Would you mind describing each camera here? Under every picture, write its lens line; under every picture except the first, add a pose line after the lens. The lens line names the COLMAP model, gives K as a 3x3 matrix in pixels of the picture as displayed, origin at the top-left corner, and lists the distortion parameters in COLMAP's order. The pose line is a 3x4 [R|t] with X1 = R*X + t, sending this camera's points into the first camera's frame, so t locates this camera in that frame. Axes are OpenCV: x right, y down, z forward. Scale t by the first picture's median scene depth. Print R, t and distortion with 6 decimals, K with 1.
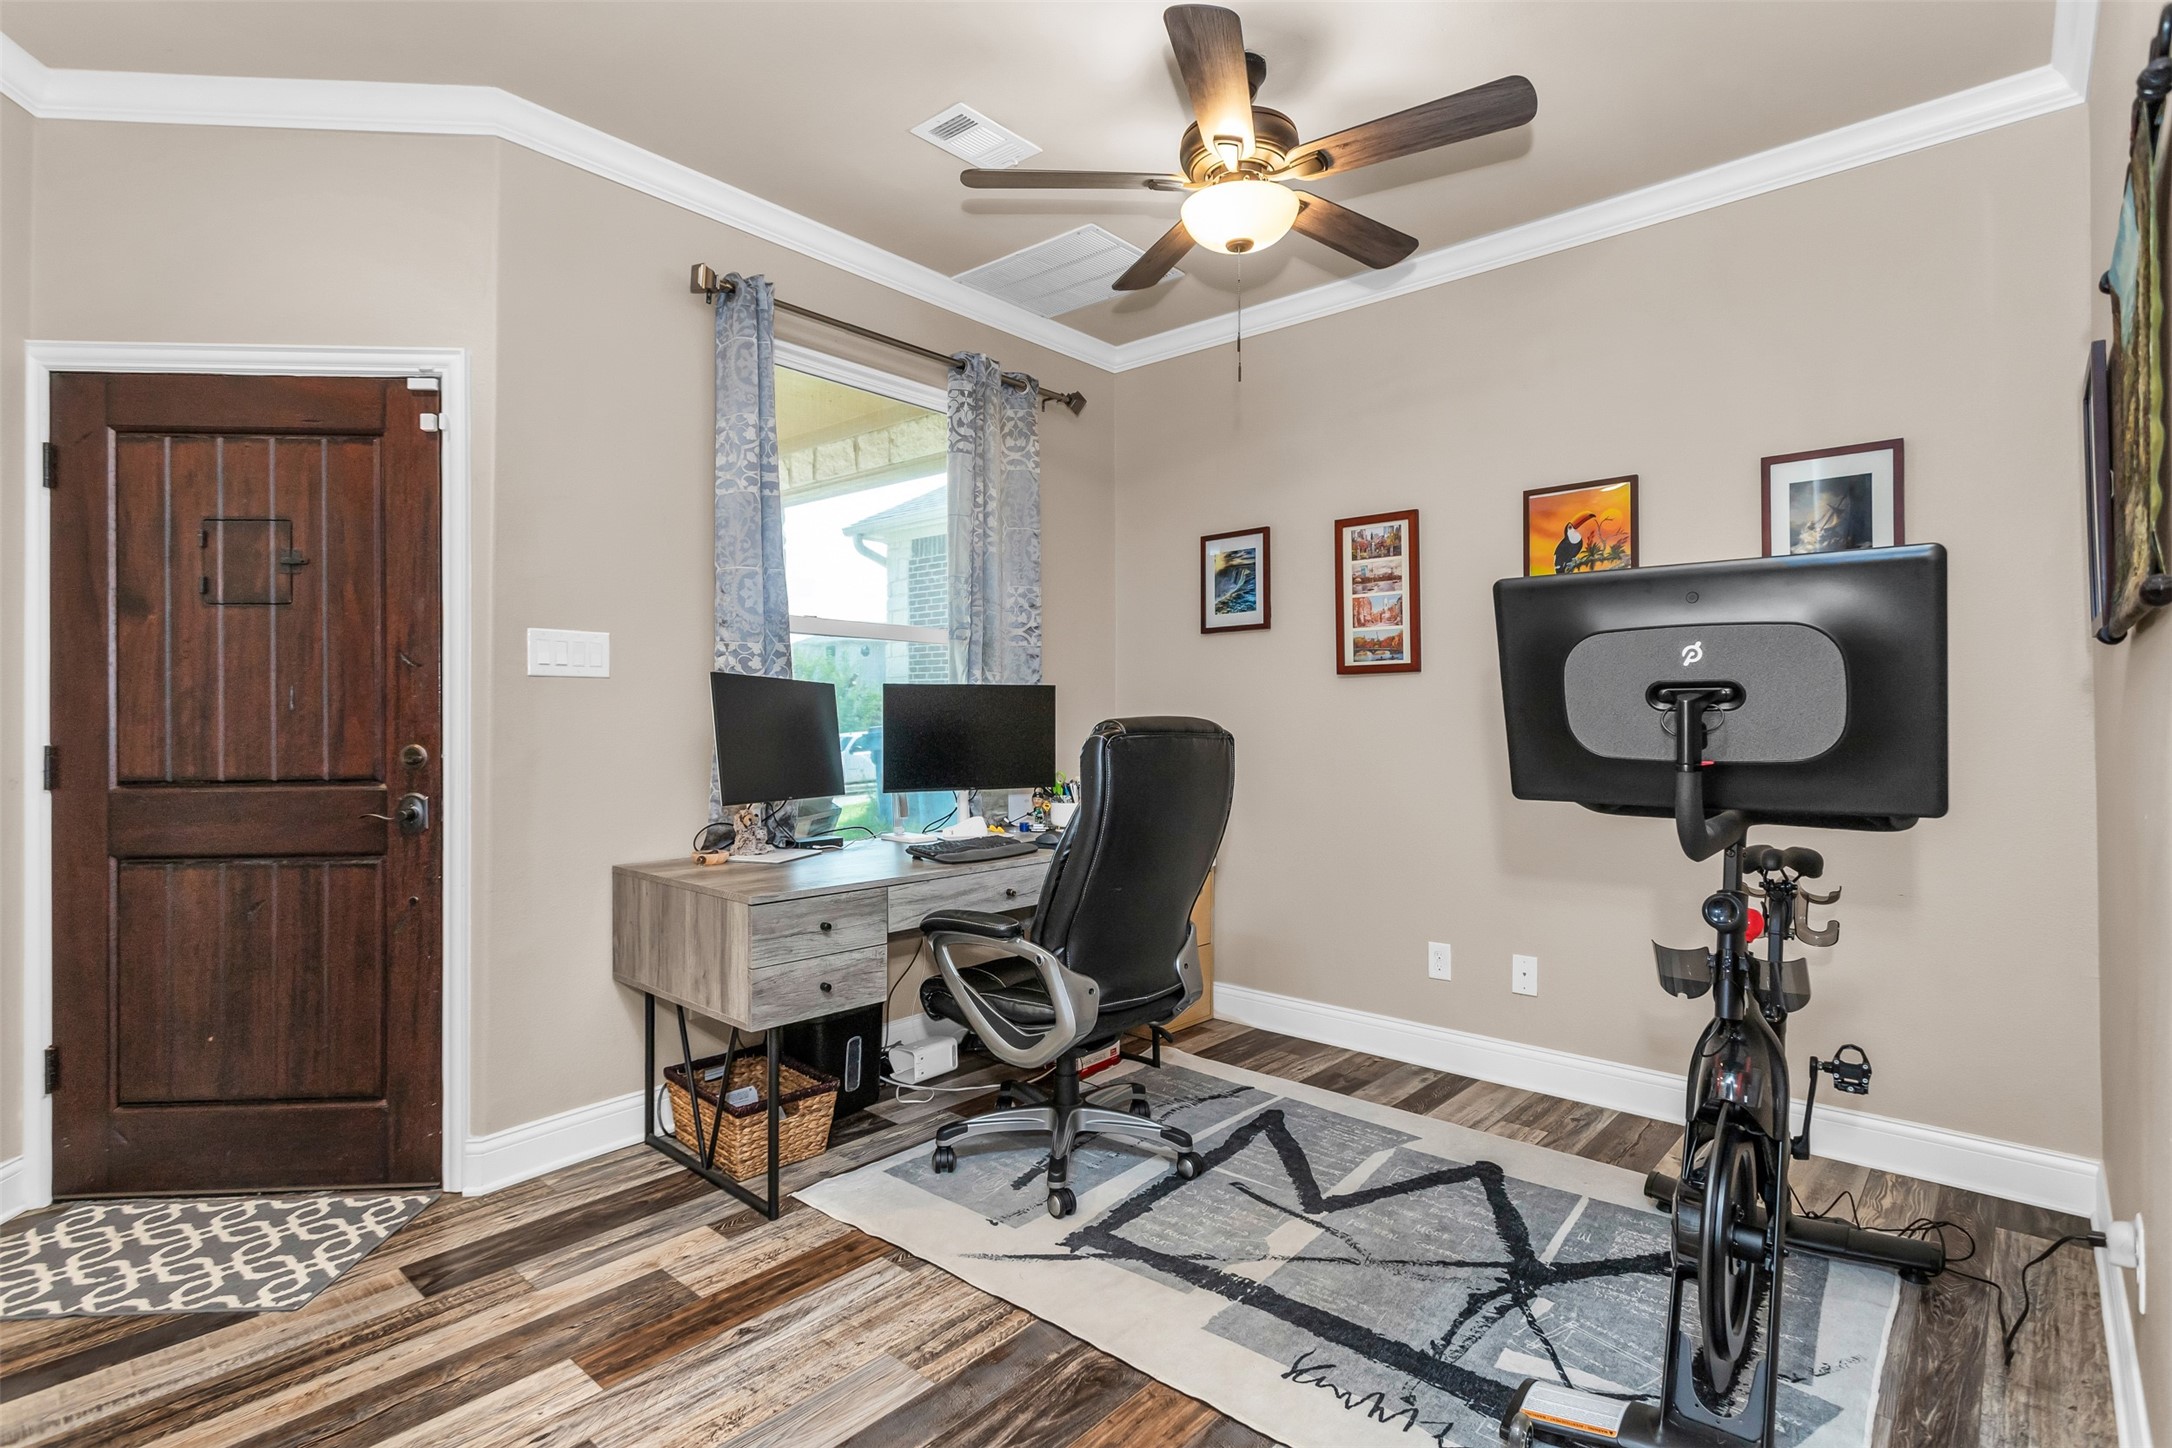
lens RADIAL K [[1052.8, 0, 1096.2], [0, 1052.8, 710.5], [0, 0, 1]] dist [0.001271, 0.002790]
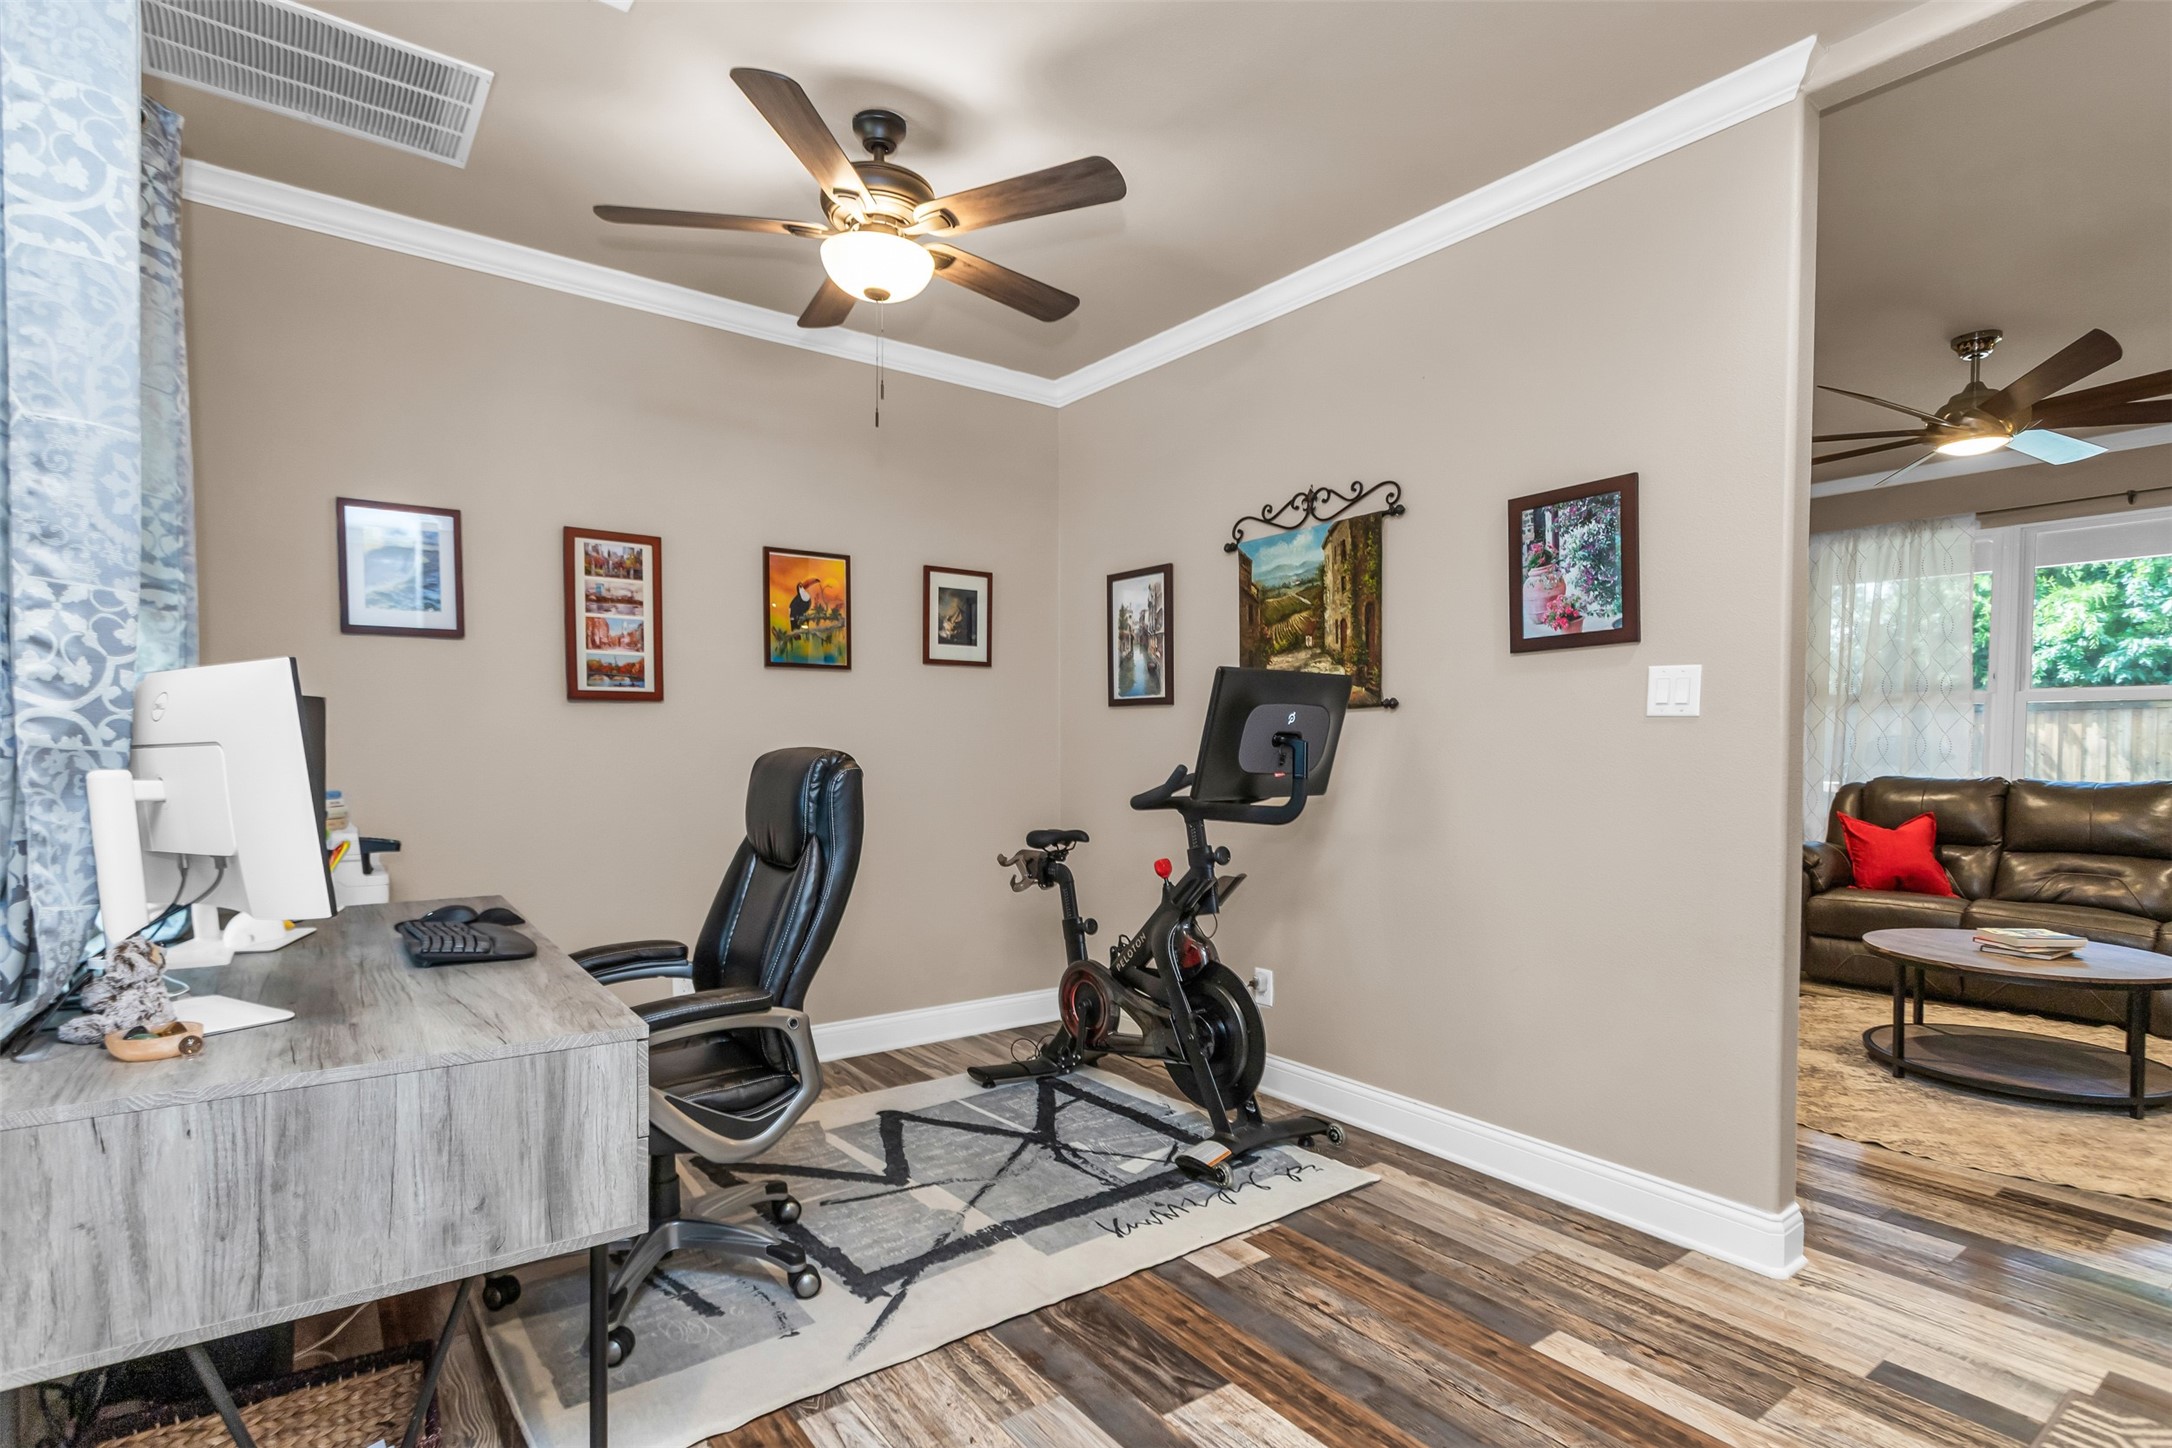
lens RADIAL K [[1052.8, 0, 1082.0], [0, 1052.8, 775.6], [0, 0, 1]] dist [0.001271, 0.002790]
pose [[0.223808, -0.025023, 0.974312, -0.699813], [-0.010560, 0.999549, 0.028097, 0.001979], [-0.974576, -0.016577, 0.223442, 0.466983]]
